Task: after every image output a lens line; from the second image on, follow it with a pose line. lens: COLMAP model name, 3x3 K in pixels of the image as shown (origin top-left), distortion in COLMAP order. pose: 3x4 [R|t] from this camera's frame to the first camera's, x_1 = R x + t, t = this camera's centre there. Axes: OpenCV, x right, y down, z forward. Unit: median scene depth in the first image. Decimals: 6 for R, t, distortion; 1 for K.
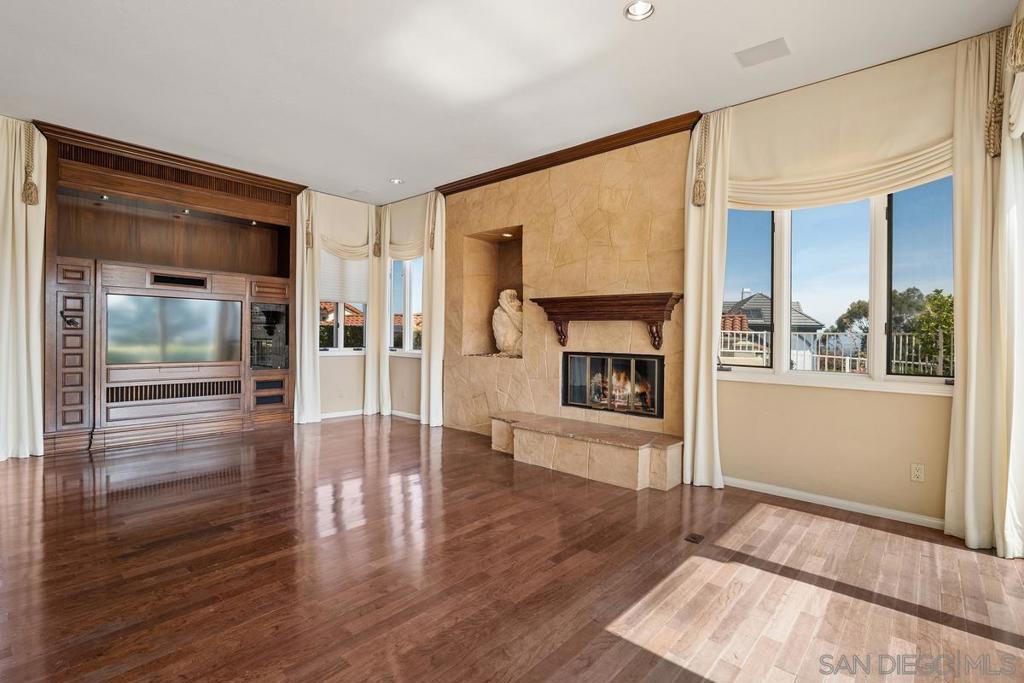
lens RADIAL K [[486.9, 0, 512.5], [0, 486.9, 340.6], [0, 0, 1]] dist [-0.011447, 0.001807]
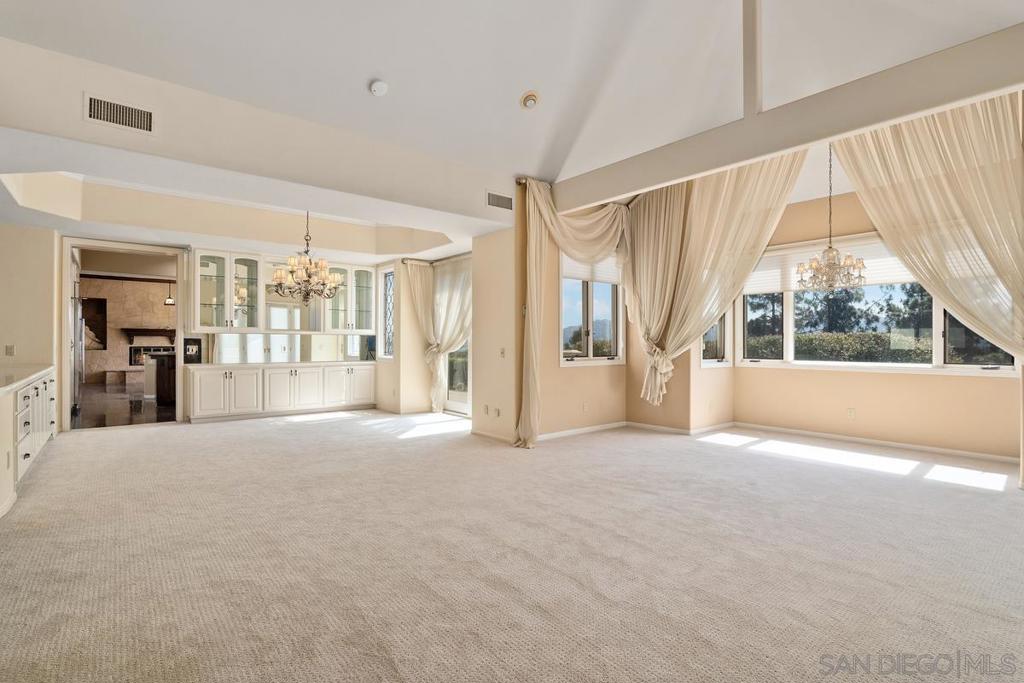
lens RADIAL K [[486.9, 0, 513.5], [0, 486.9, 342.9], [0, 0, 1]] dist [-0.011447, 0.001807]
pose [[0.146821, -0.012325, 0.989086, -2.350496], [-0.001156, 0.999920, 0.012632, -0.036777], [-0.989162, -0.002998, 0.146794, -1.626390]]
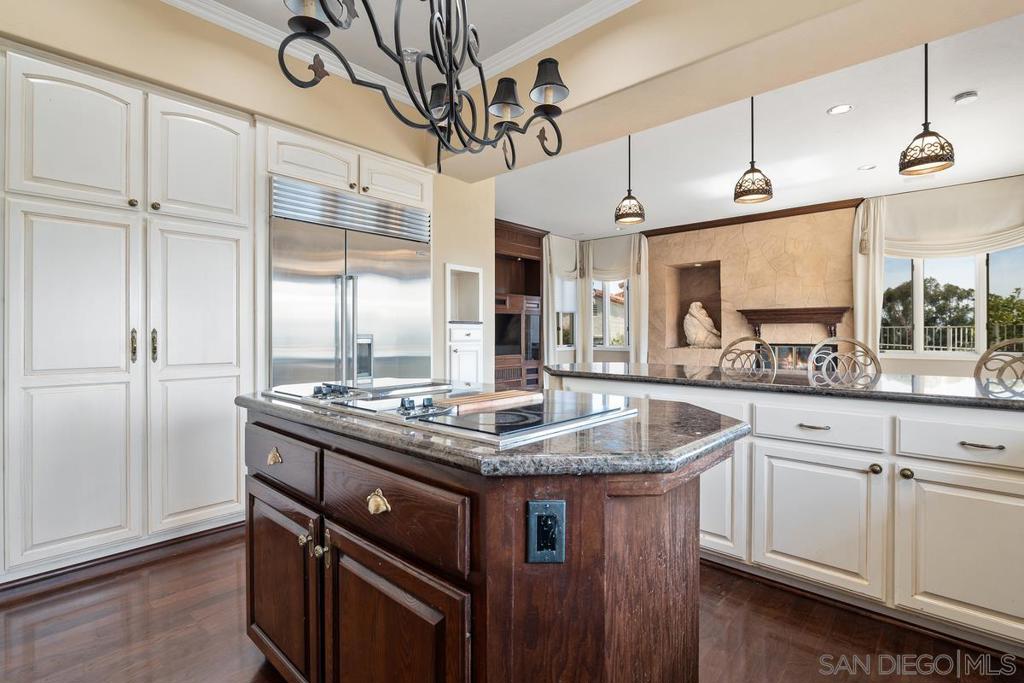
lens RADIAL K [[486.9, 0, 511.6], [0, 486.9, 334.5], [0, 0, 1]] dist [-0.011447, 0.001807]
pose [[0.999807, -0.019178, 0.004171, -0.670022], [0.019203, 0.999796, -0.006210, -0.011781], [-0.004051, 0.006289, 0.999972, -0.525228]]
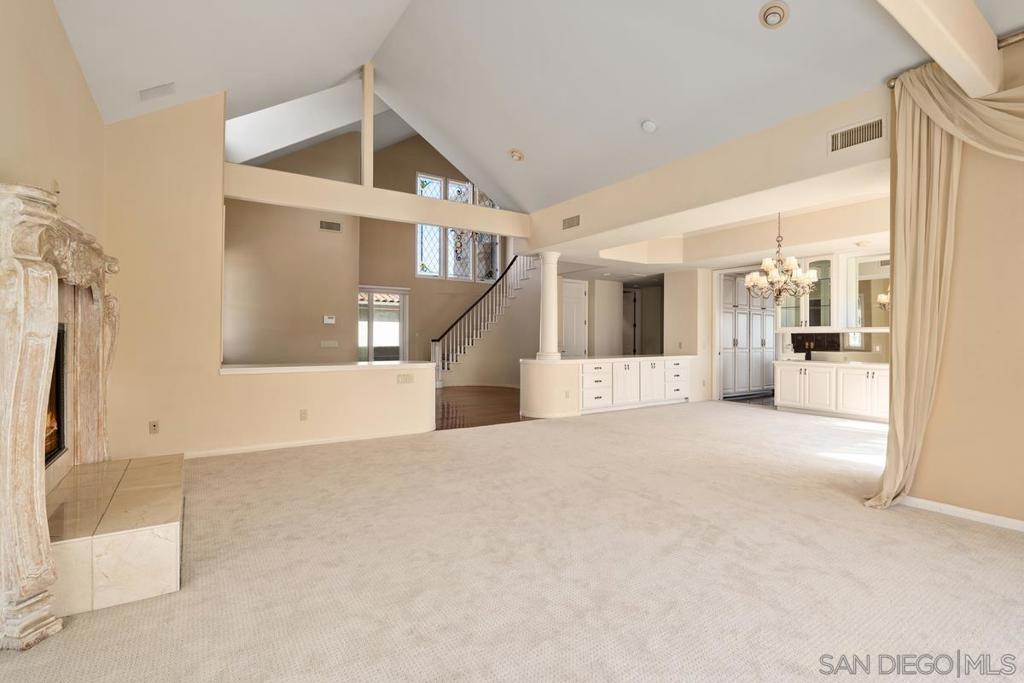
lens RADIAL K [[486.9, 0, 512.5], [0, 486.9, 337.2], [0, 0, 1]] dist [-0.011447, 0.001807]
pose [[0.972301, -0.013898, -0.233320, -1.575193], [0.012216, 0.999888, -0.008652, -0.029430], [0.233414, 0.005562, 0.972362, -2.322049]]
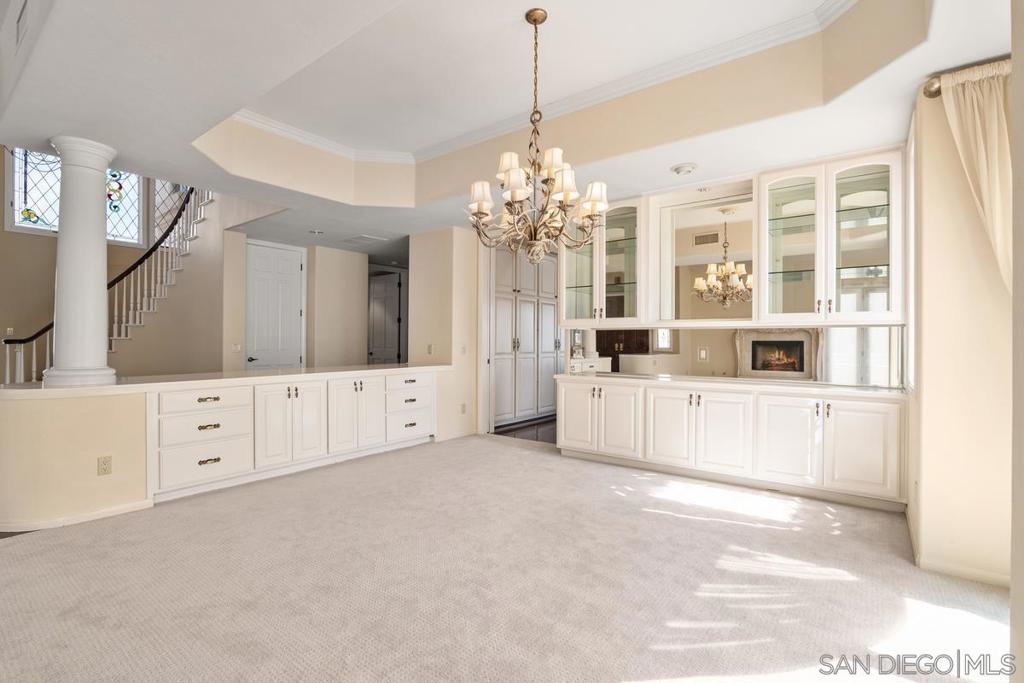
lens RADIAL K [[486.9, 0, 515.5], [0, 486.9, 341.5], [0, 0, 1]] dist [-0.011447, 0.001807]
pose [[0.995856, -0.012548, 0.090075, -1.266714], [0.012428, 0.999921, 0.001891, -0.023835], [-0.090092, -0.000764, 0.995933, -1.495567]]
